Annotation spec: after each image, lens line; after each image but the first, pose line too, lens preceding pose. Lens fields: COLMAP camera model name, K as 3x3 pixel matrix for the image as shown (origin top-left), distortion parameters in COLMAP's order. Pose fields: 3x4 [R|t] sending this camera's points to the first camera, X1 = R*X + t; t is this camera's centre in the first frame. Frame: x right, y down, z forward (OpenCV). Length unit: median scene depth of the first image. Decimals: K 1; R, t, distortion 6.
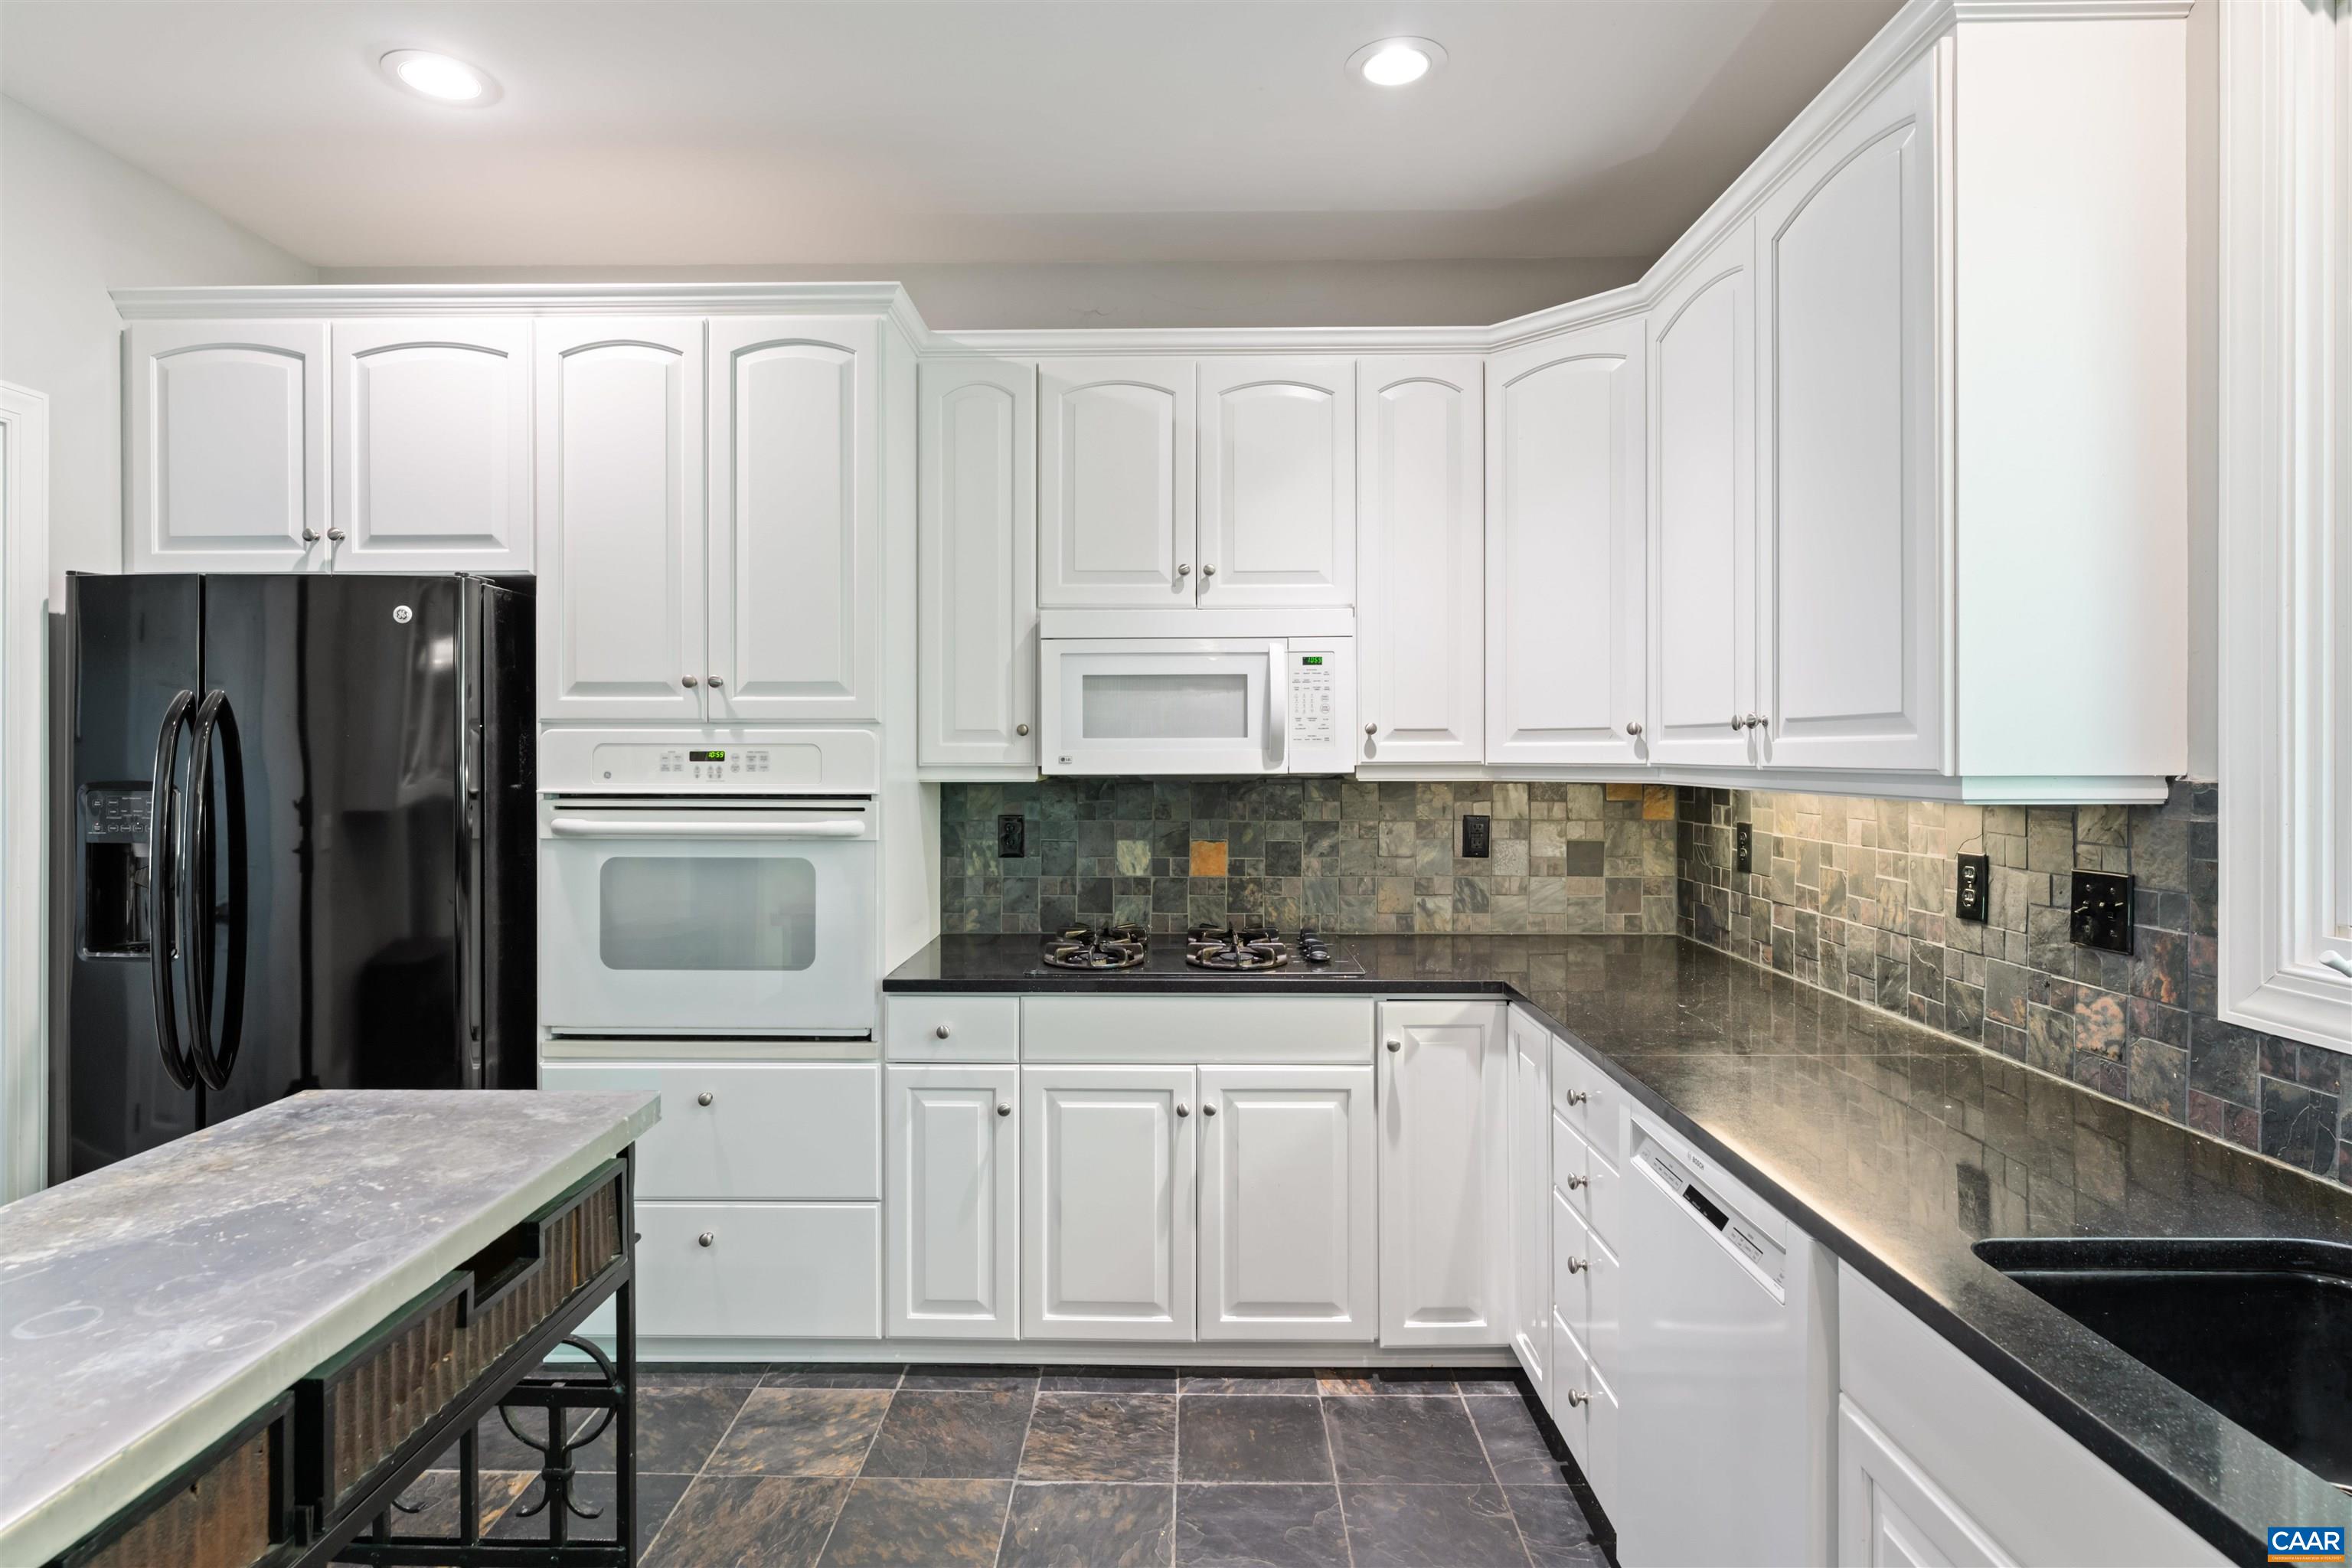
lens RADIAL K [[1191.6, 0, 1156.5], [0, 1191.6, 754.5], [0, 0, 1]] dist [0.000674, -0.000344]
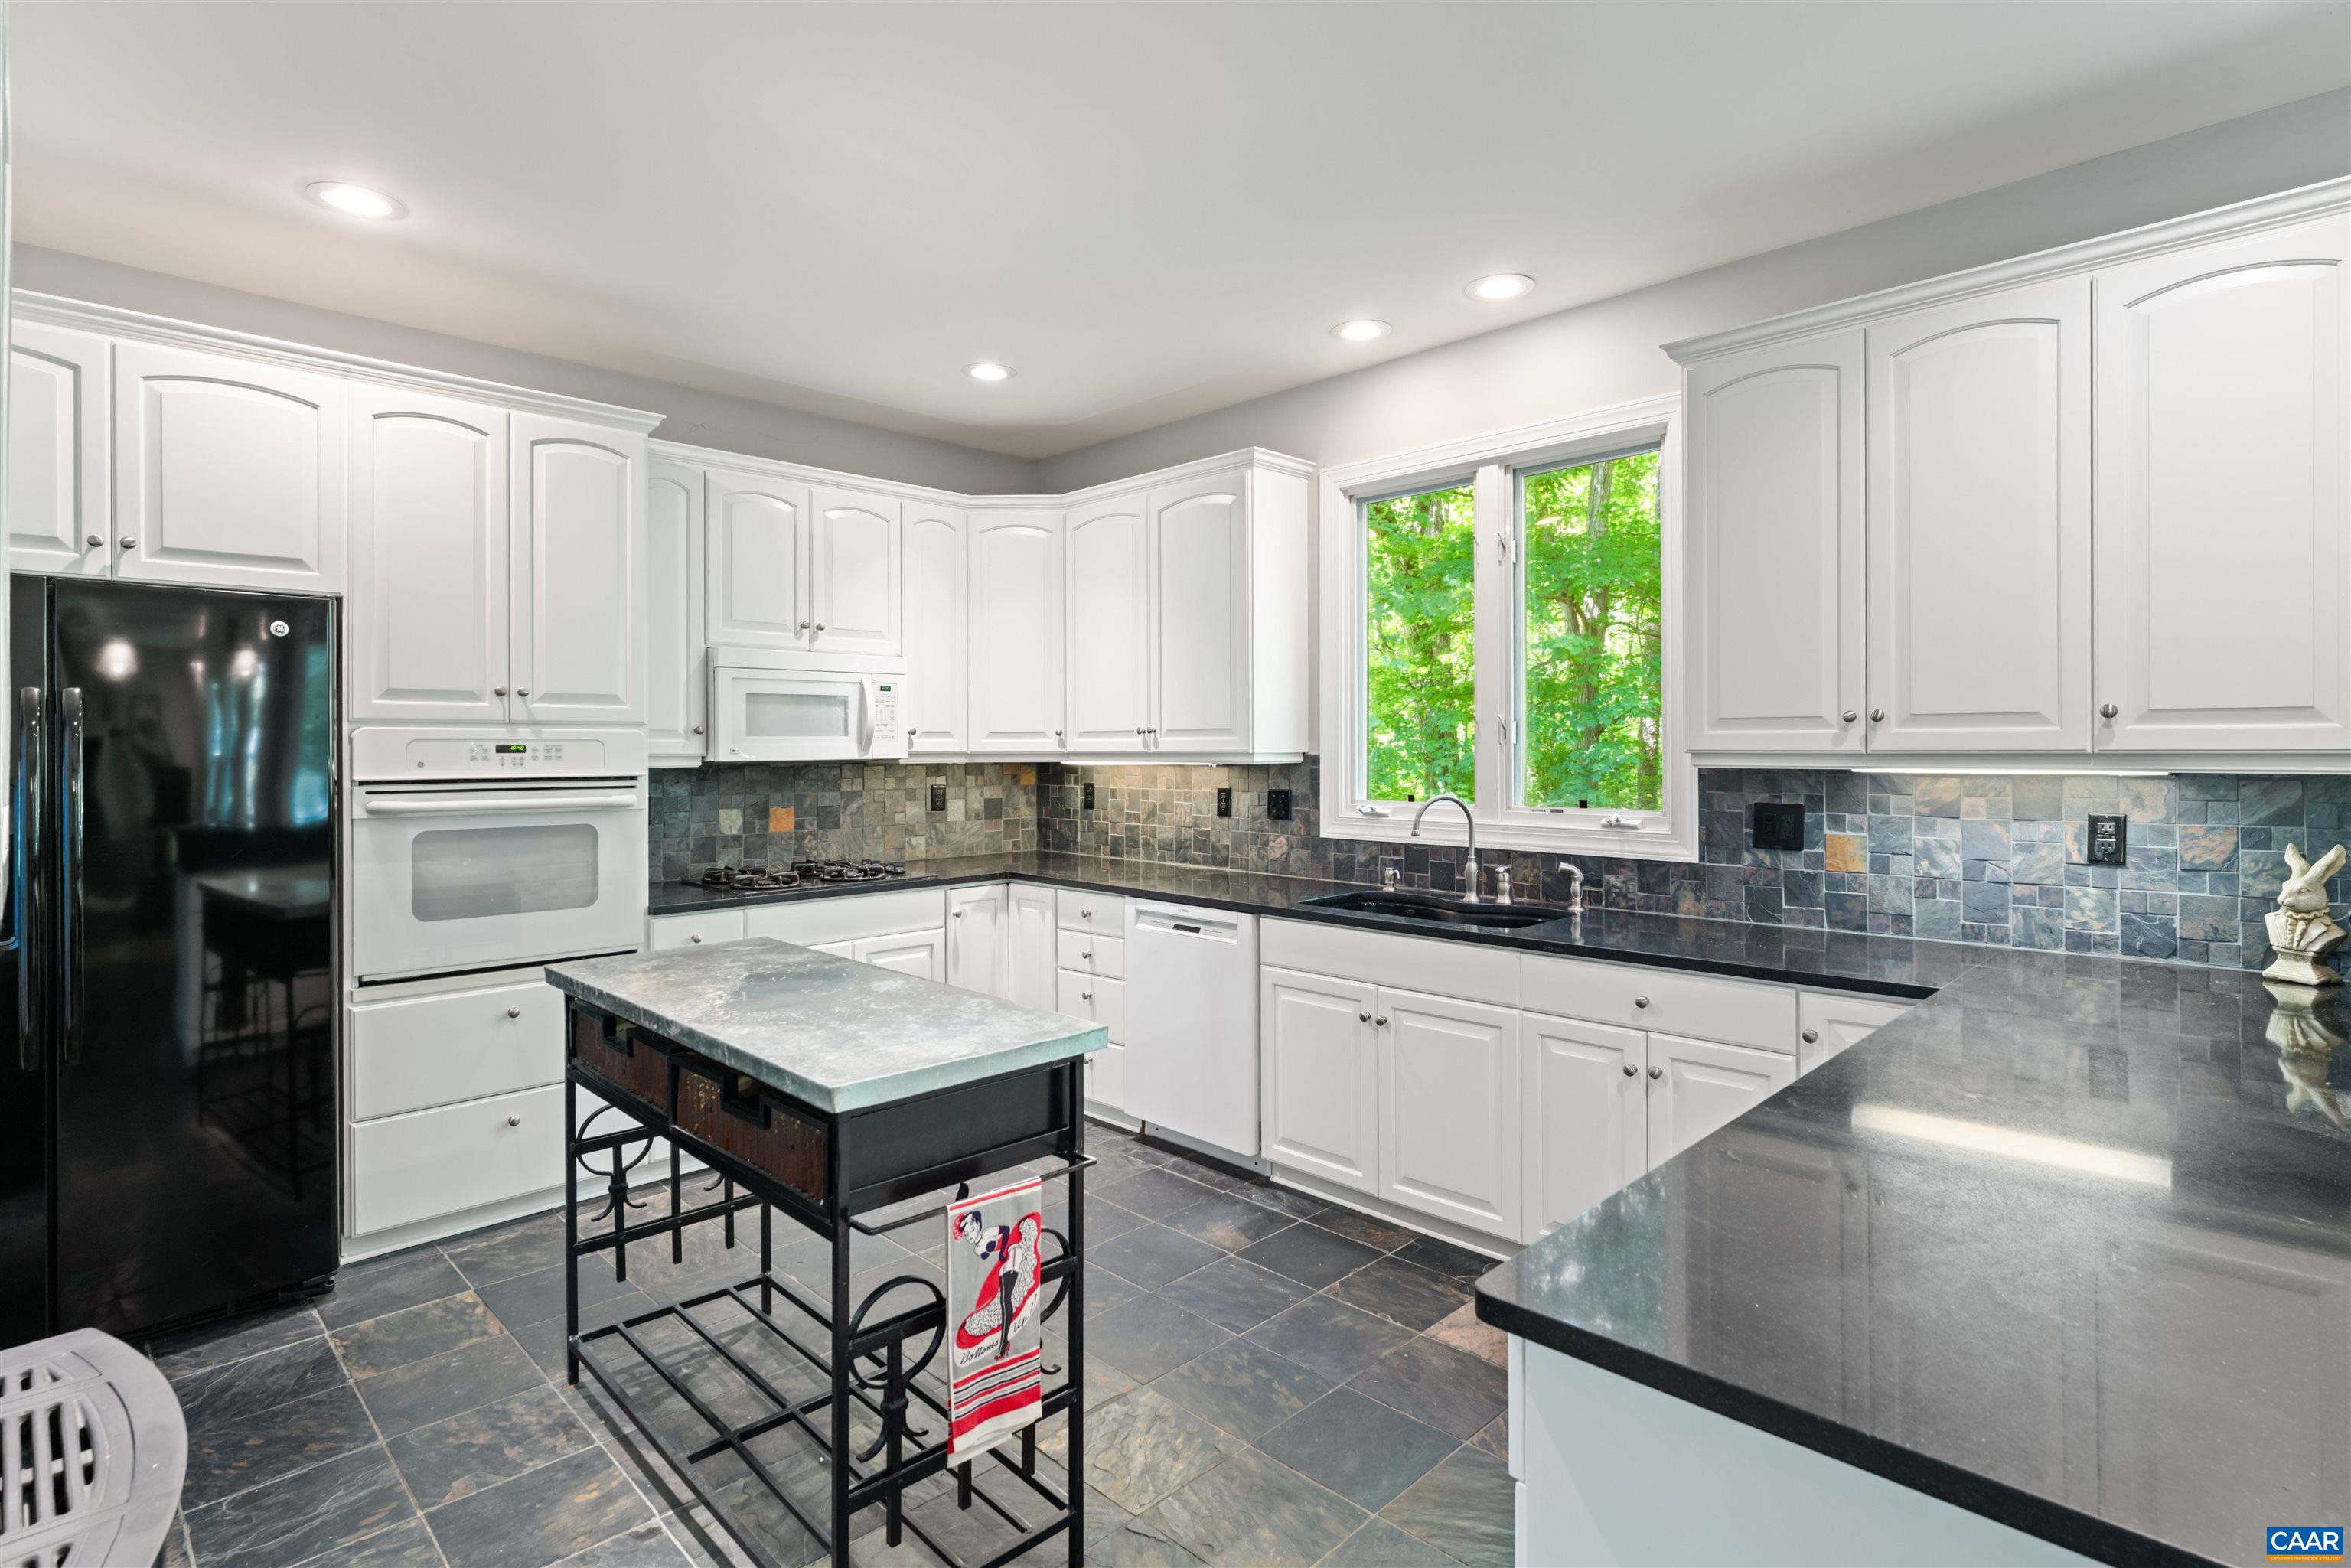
lens RADIAL K [[1159.7, 0, 1172.5], [0, 1159.7, 753.5], [0, 0, 1]] dist [-0.001661, -0.000094]
pose [[0.696968, -0.006446, 0.717073, -0.776688], [0.005040, 0.999979, 0.004091, 0.004717], [-0.717085, 0.000763, 0.696986, -0.394753]]
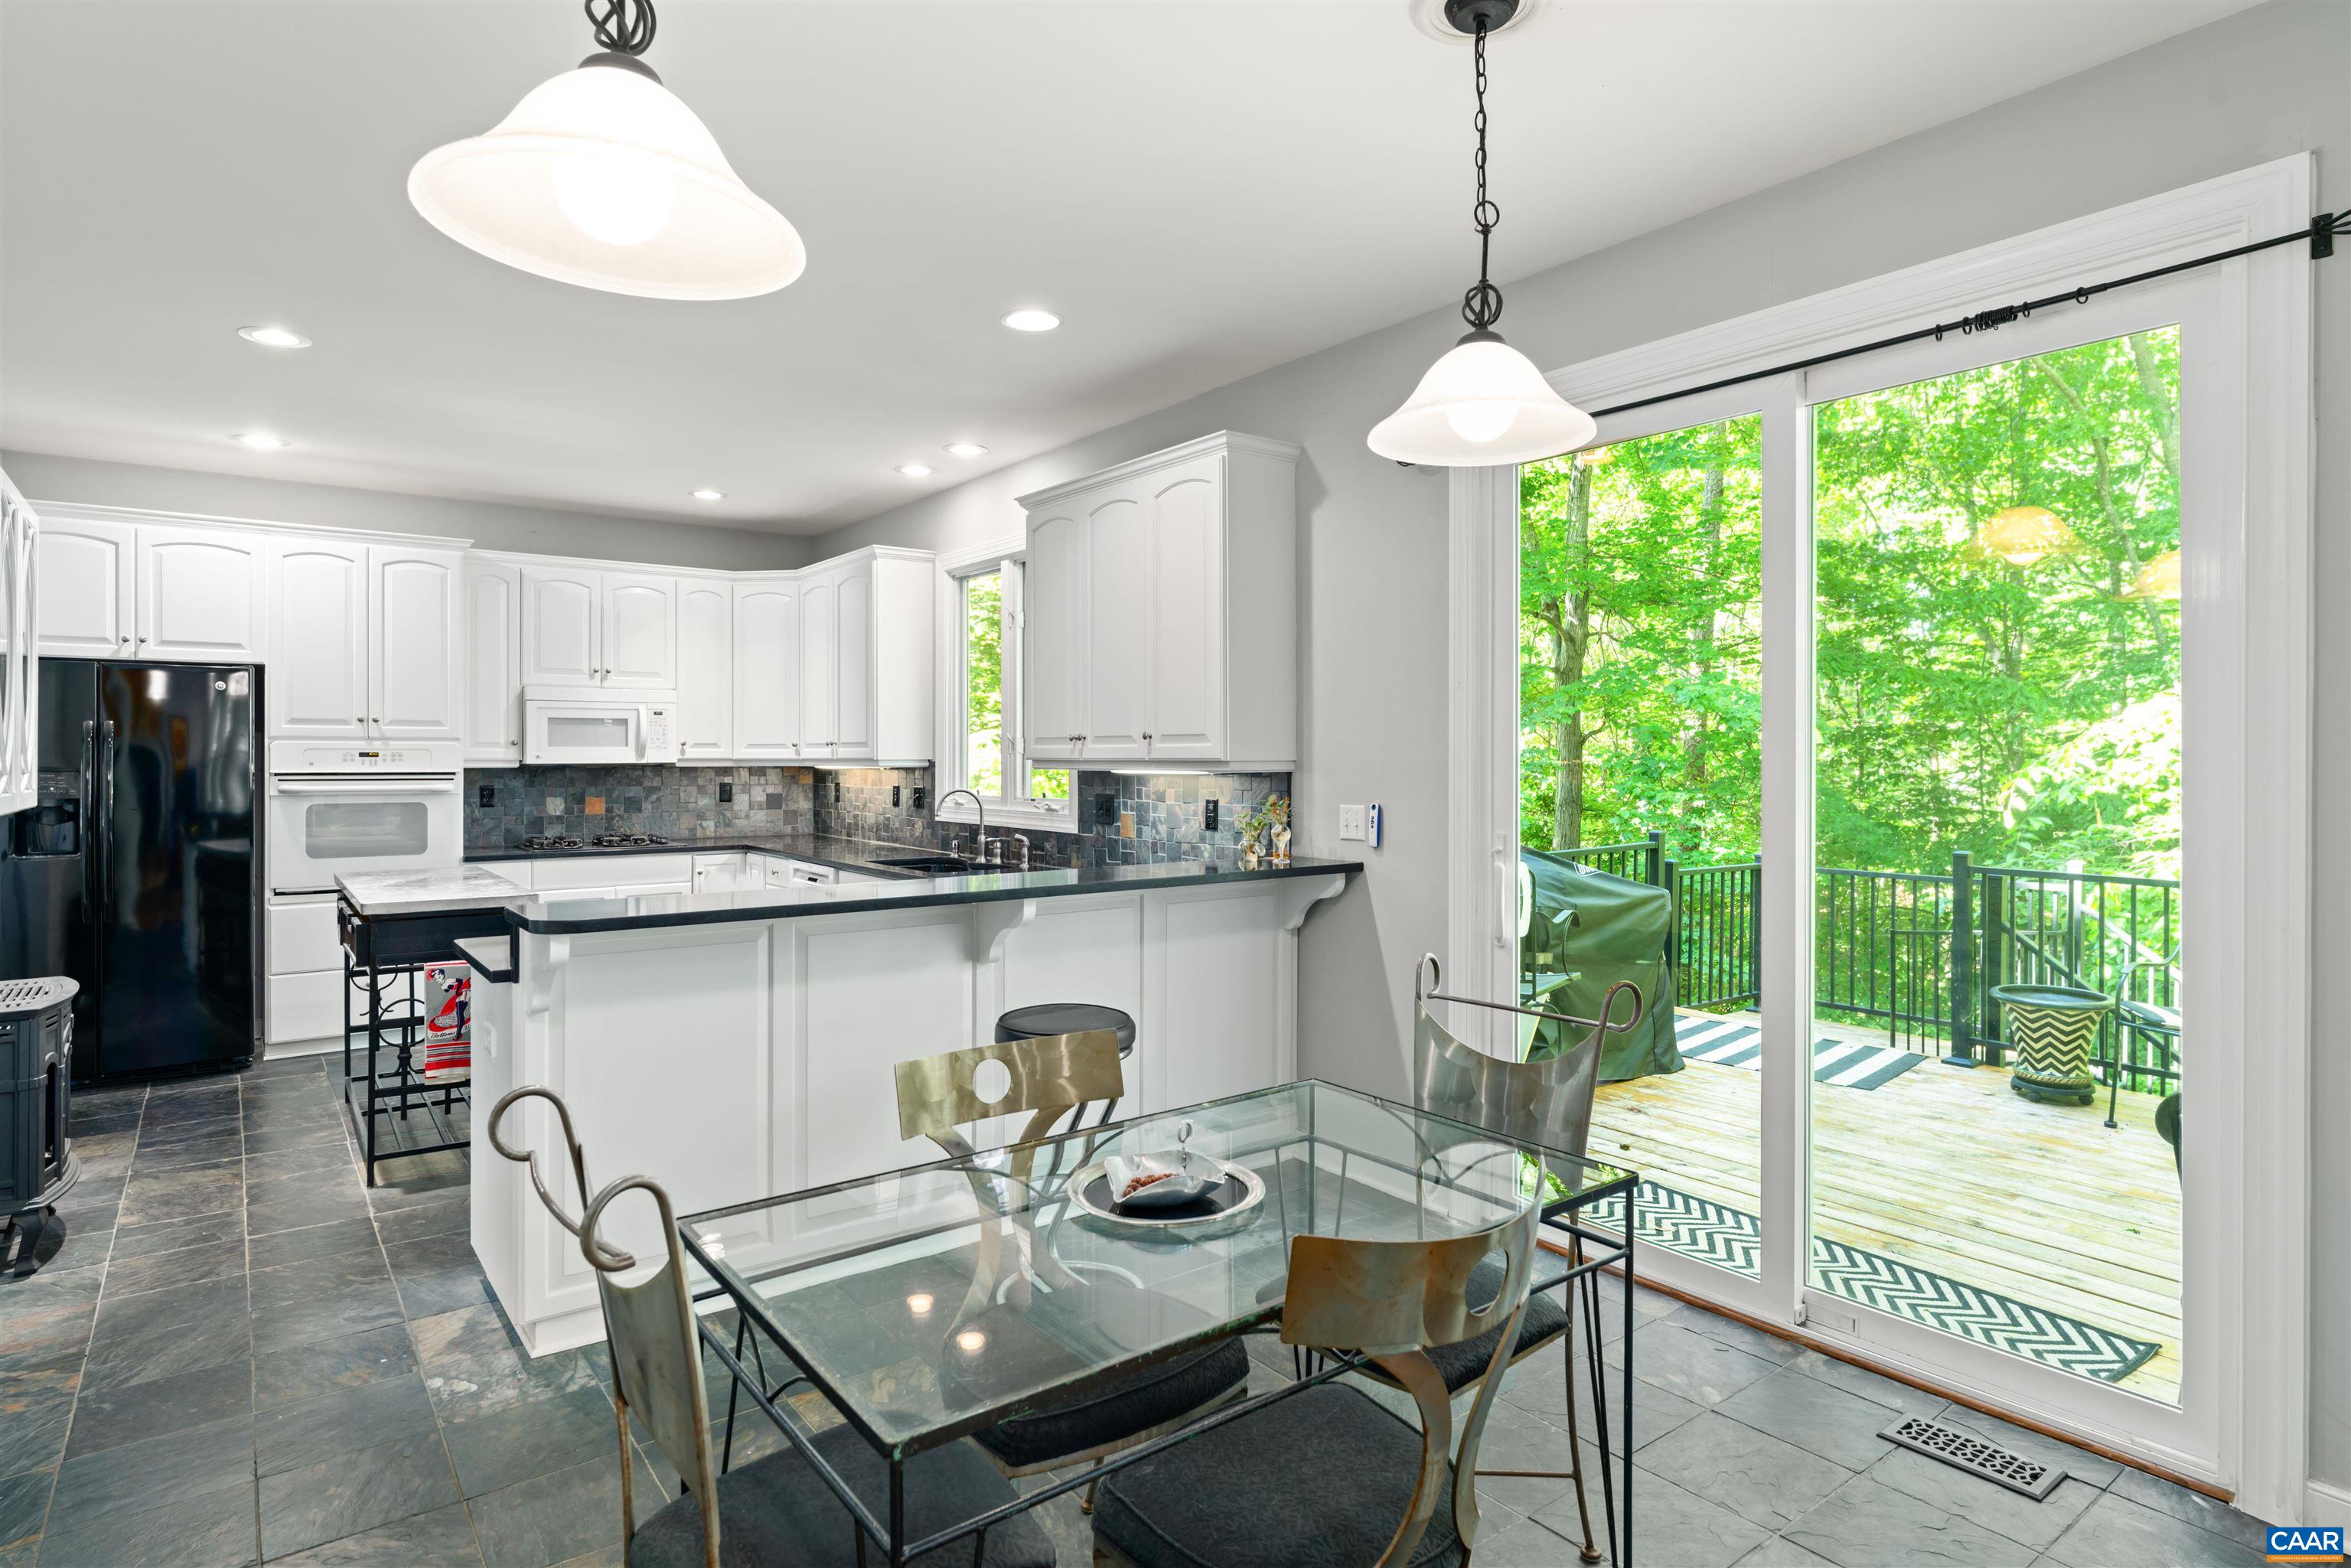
lens RADIAL K [[1262.1, 0, 1161.1], [0, 1262.1, 765.7], [0, 0, 1]] dist [-0.003074, 0.001188]
pose [[0.790246, -0.003446, 0.612781, -0.632999], [0.000588, 0.999988, 0.004865, 0.010983], [-0.612790, -0.003484, 0.790238, -1.610414]]
